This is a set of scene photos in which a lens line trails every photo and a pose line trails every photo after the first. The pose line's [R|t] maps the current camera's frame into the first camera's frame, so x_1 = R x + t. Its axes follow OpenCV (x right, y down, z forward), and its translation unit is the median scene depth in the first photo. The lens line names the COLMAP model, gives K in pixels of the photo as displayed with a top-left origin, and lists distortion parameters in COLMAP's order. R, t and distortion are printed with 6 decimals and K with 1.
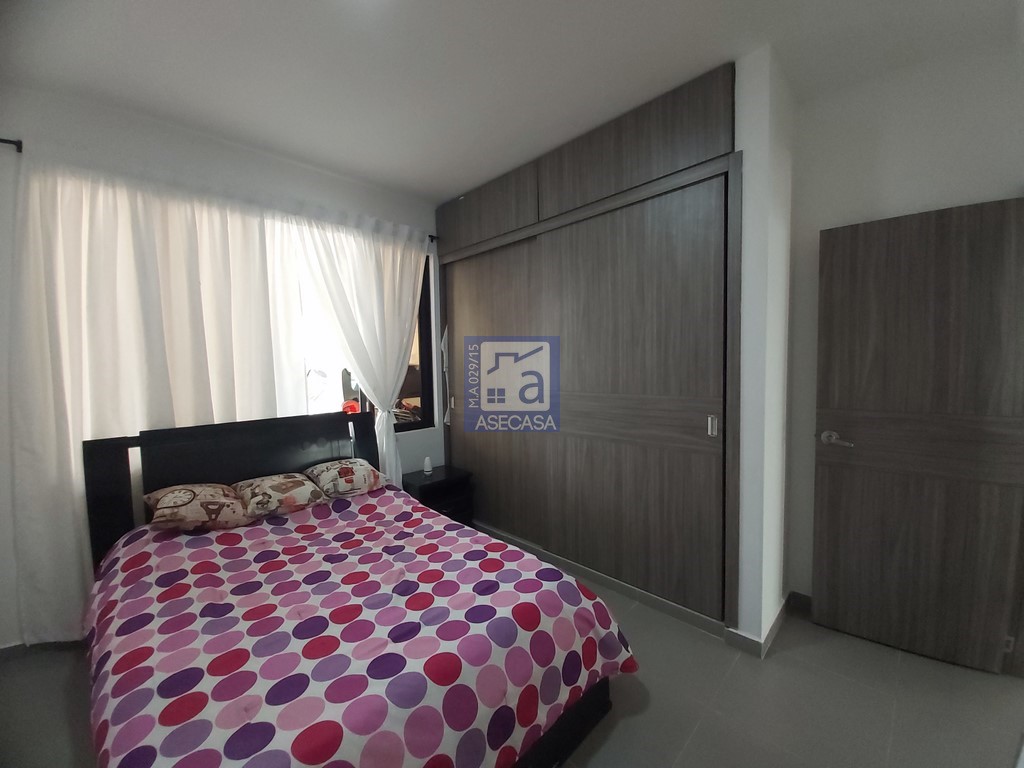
lens RADIAL K [[401.1, 0, 524.3], [0, 401.1, 383.3], [0, 0, 1]] dist [-0.004837, -0.006313]
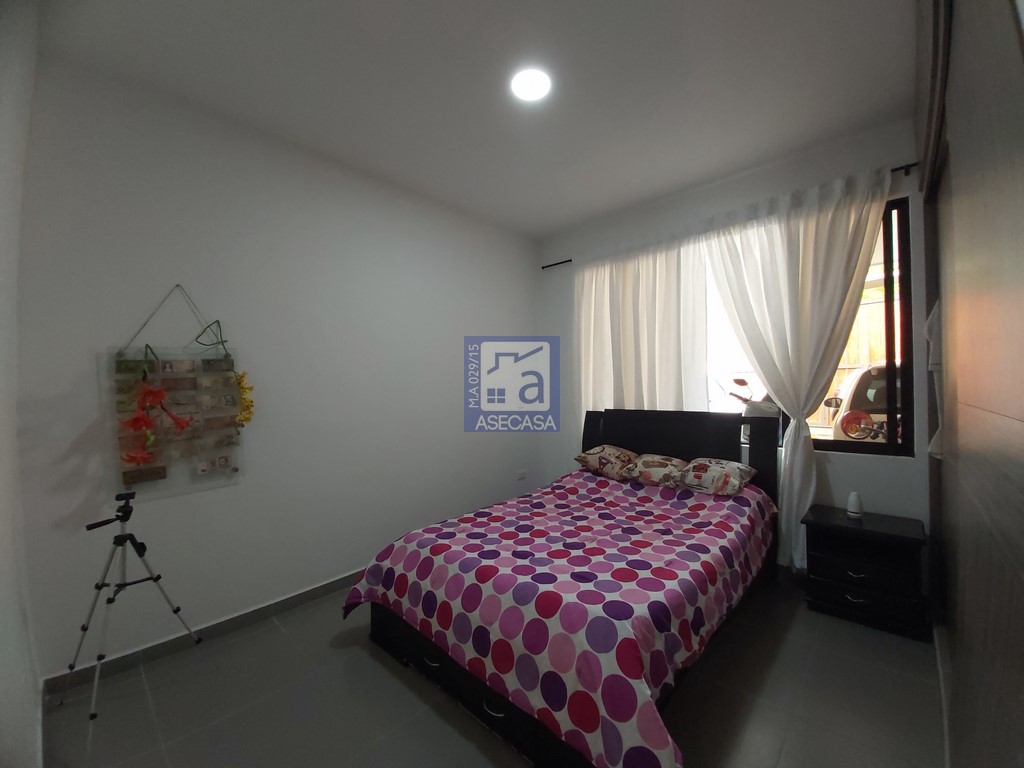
lens RADIAL K [[401.1, 0, 523.8], [0, 401.1, 384.9], [0, 0, 1]] dist [-0.004837, -0.006313]
pose [[0.017605, 0.015579, -0.999724, 0.700415], [-0.030481, 0.999422, 0.015037, 0.004911], [0.999380, 0.030208, 0.018070, 0.617361]]
